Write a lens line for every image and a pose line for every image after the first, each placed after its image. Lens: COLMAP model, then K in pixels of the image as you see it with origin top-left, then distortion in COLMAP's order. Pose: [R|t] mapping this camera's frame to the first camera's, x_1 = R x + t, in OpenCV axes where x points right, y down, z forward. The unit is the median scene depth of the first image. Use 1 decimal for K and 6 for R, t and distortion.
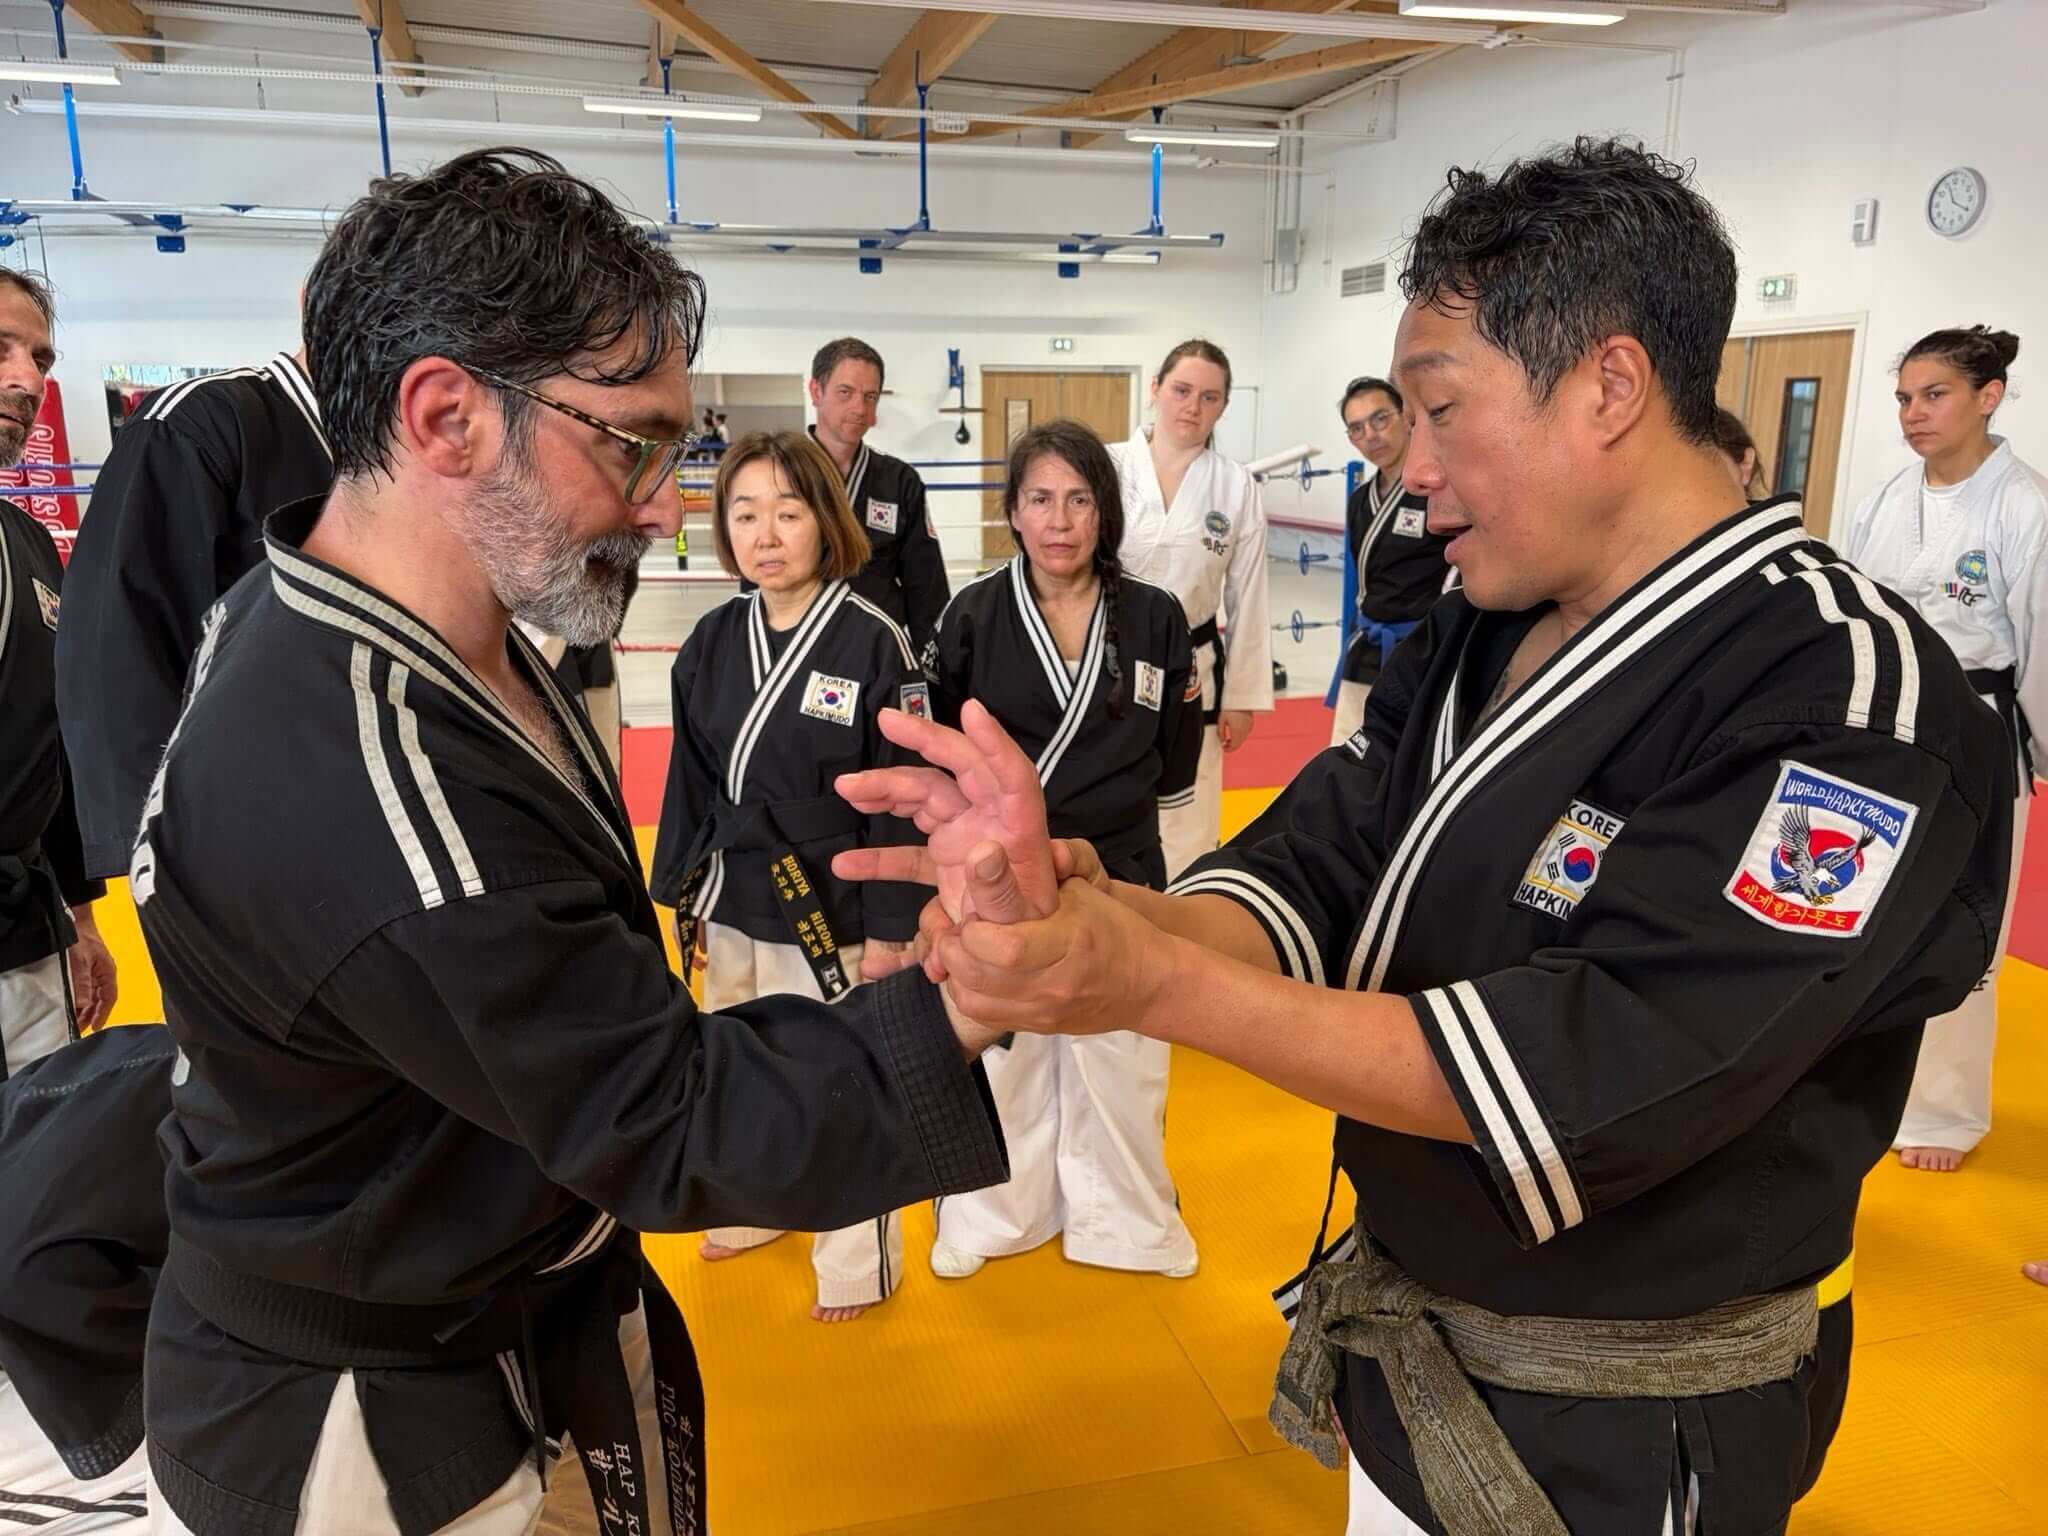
lens RADIAL K [[1550.4, 0, 1024.0], [0, 1550.4, 768.0], [0, 0, 1]] dist [0.007038, 0.004250]
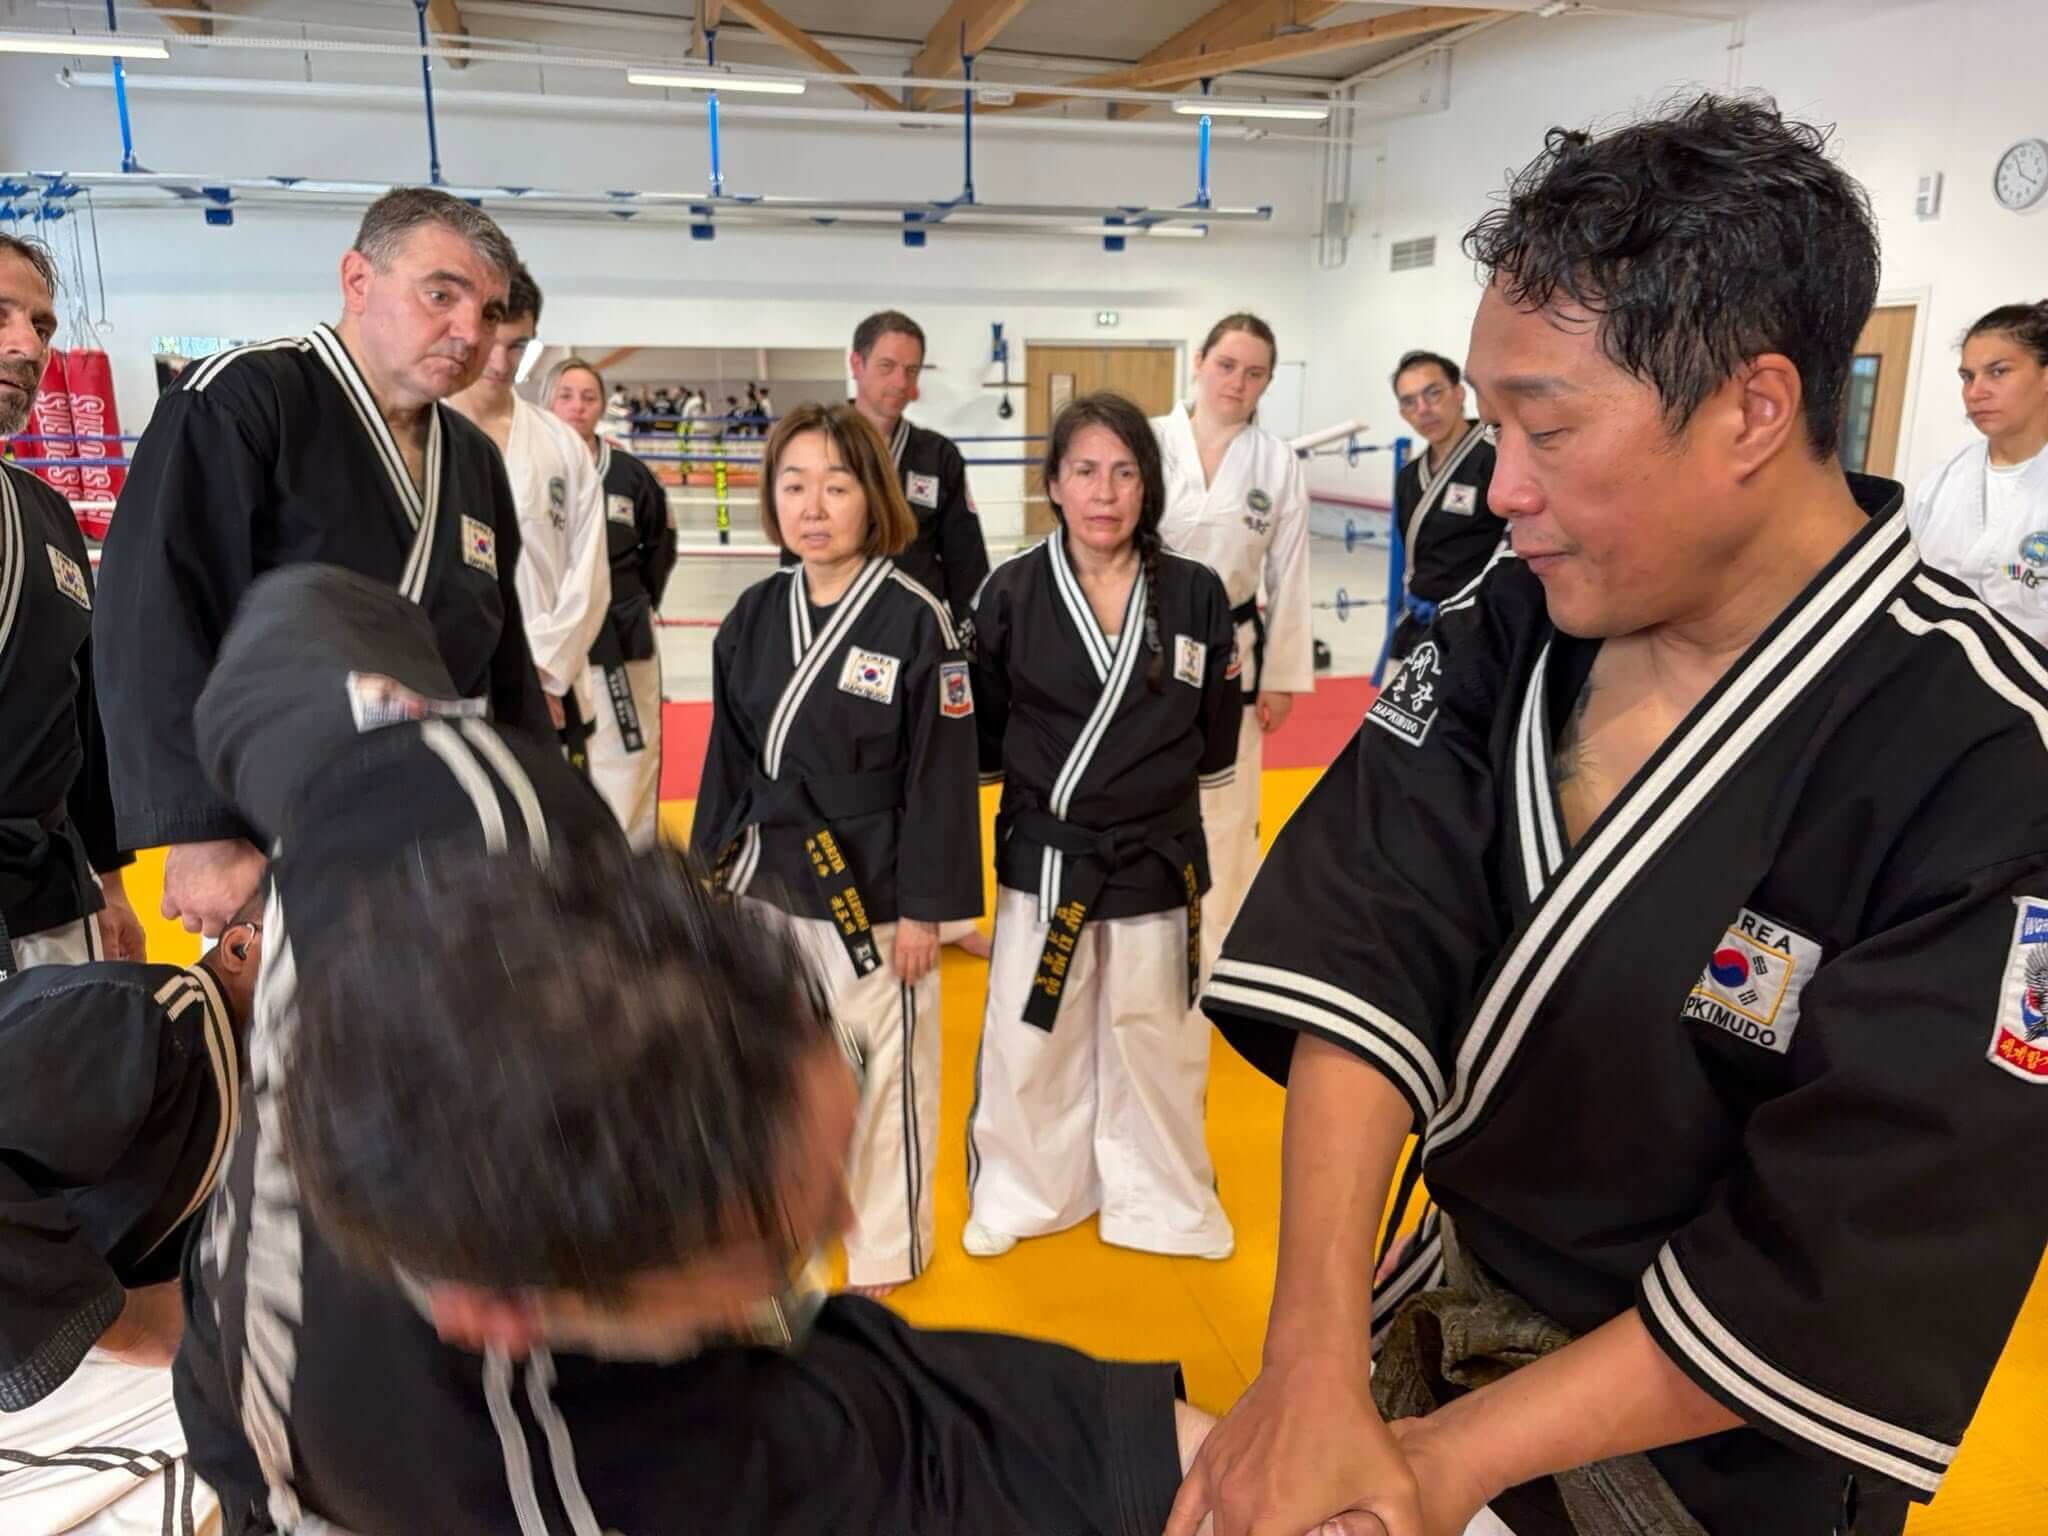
lens RADIAL K [[1546.9, 0, 1027.5], [0, 1546.9, 756.6], [0, 0, 1]] dist [0.006367, 0.005127]
pose [[0.999691, 0.008452, -0.023384, -0.000433], [-0.008262, 0.999932, 0.008209, -0.001112], [0.023452, -0.008013, 0.999693, 0.009049]]
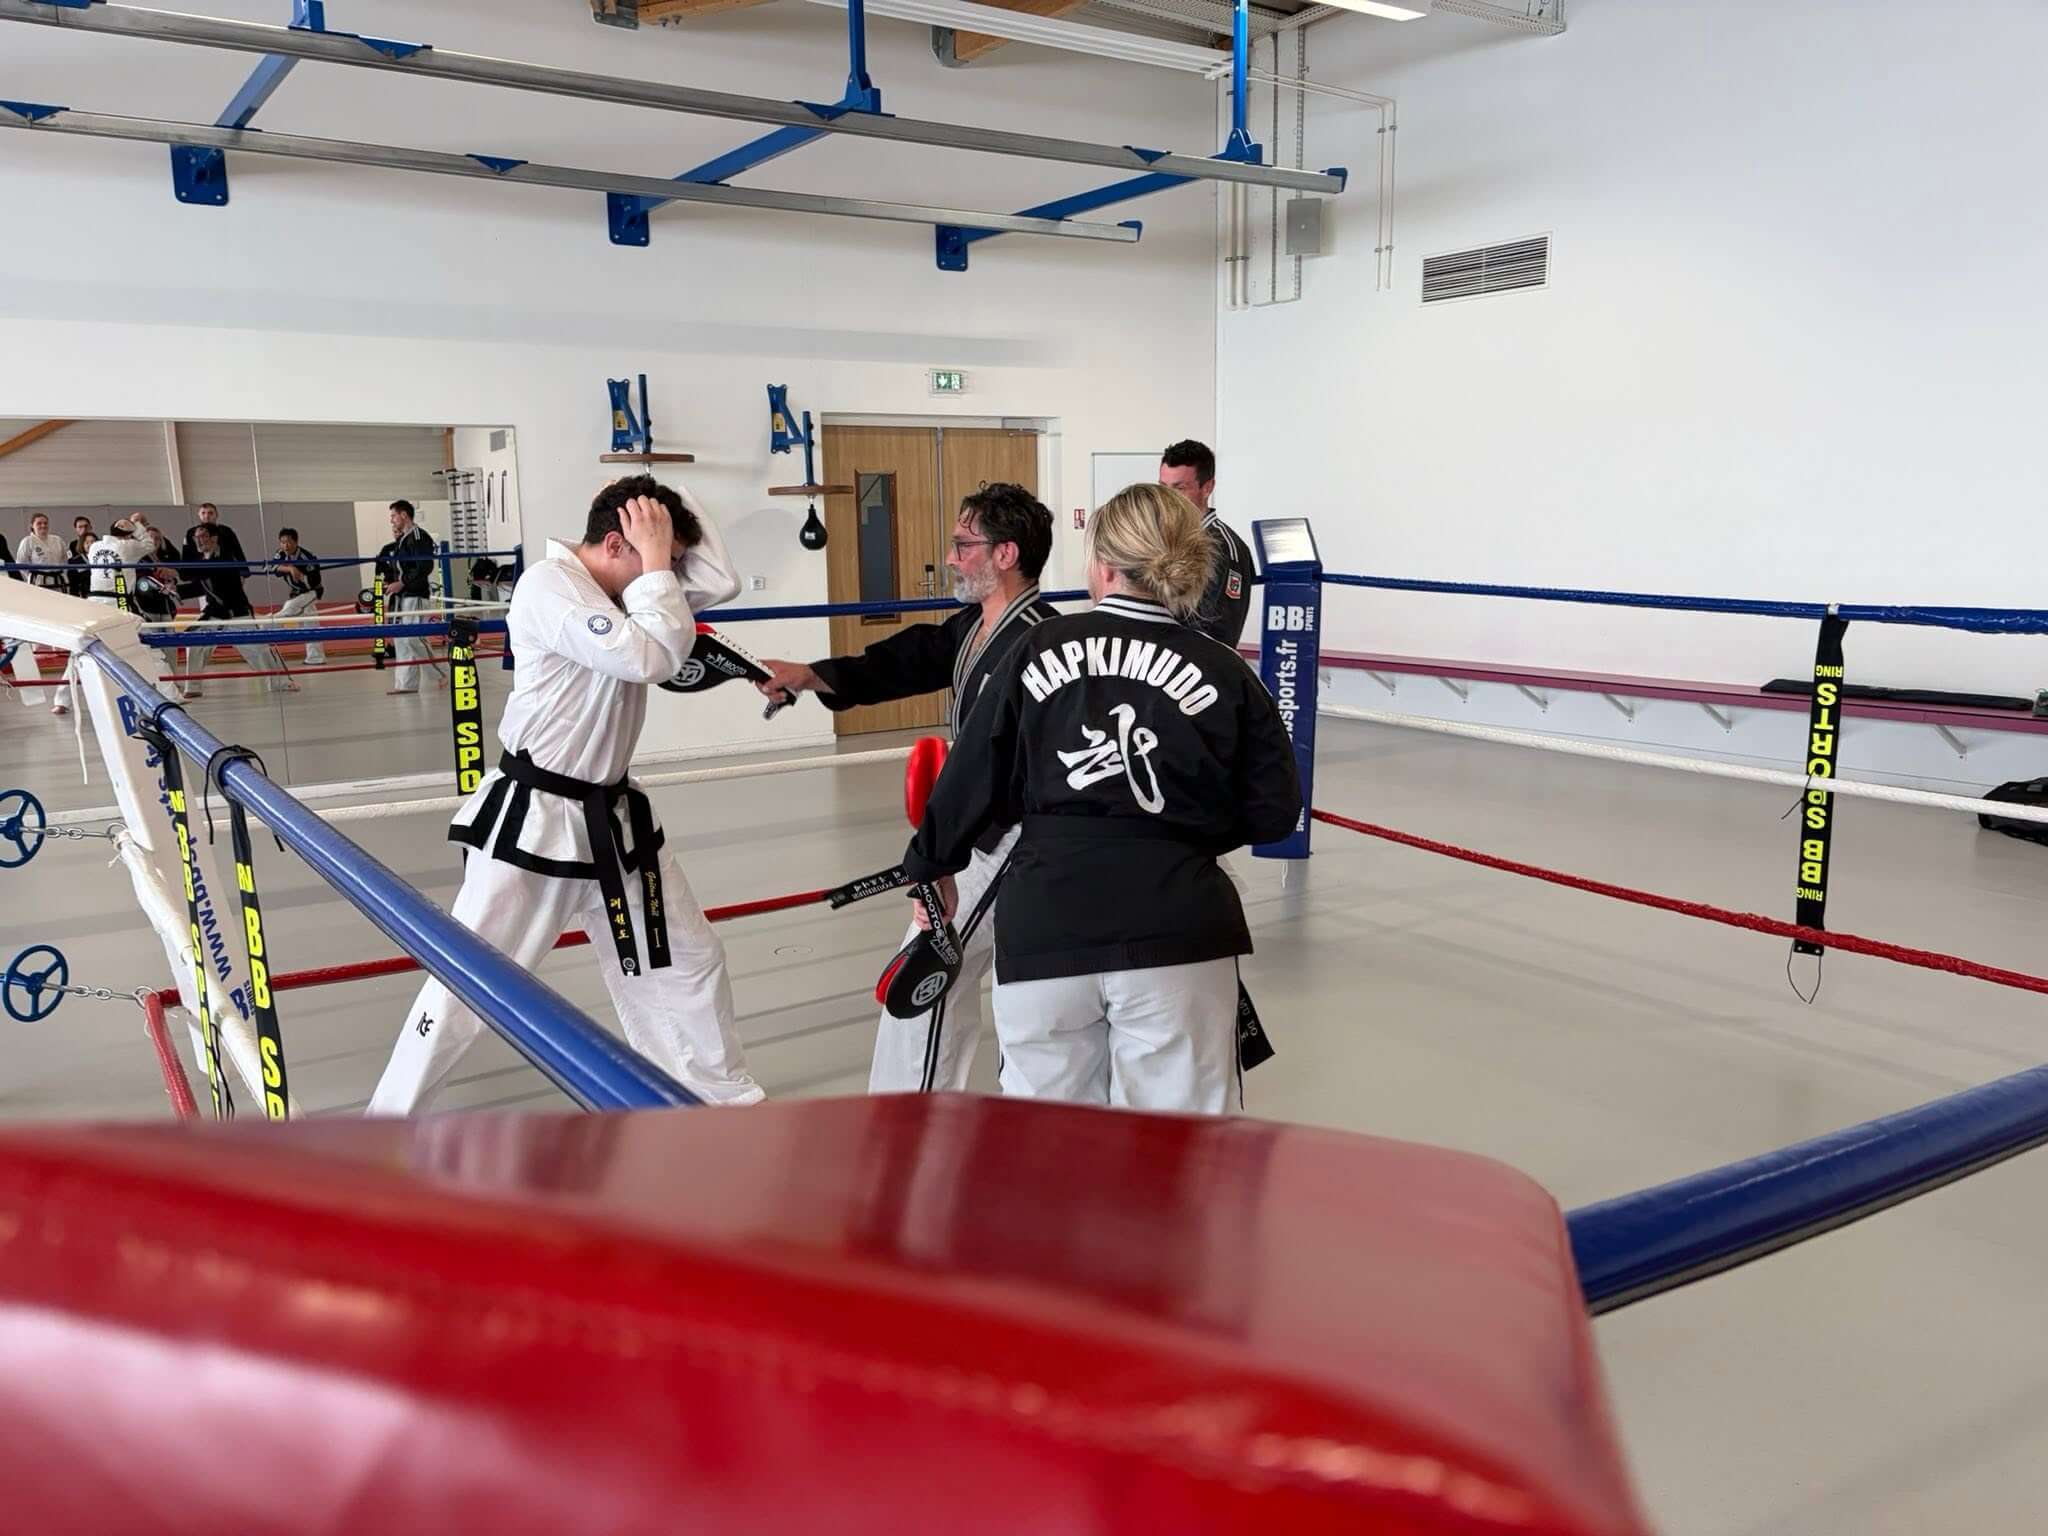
lens RADIAL K [[1585.2, 0, 1048.3], [0, 1585.2, 782.4], [0, 0, 1]] dist [0.003124, 0.007871]
pose [[0.949658, -0.071927, 0.304920, -0.142335], [0.088561, 0.995224, -0.041057, -0.093475], [-0.300511, 0.065994, 0.951493, 0.430585]]
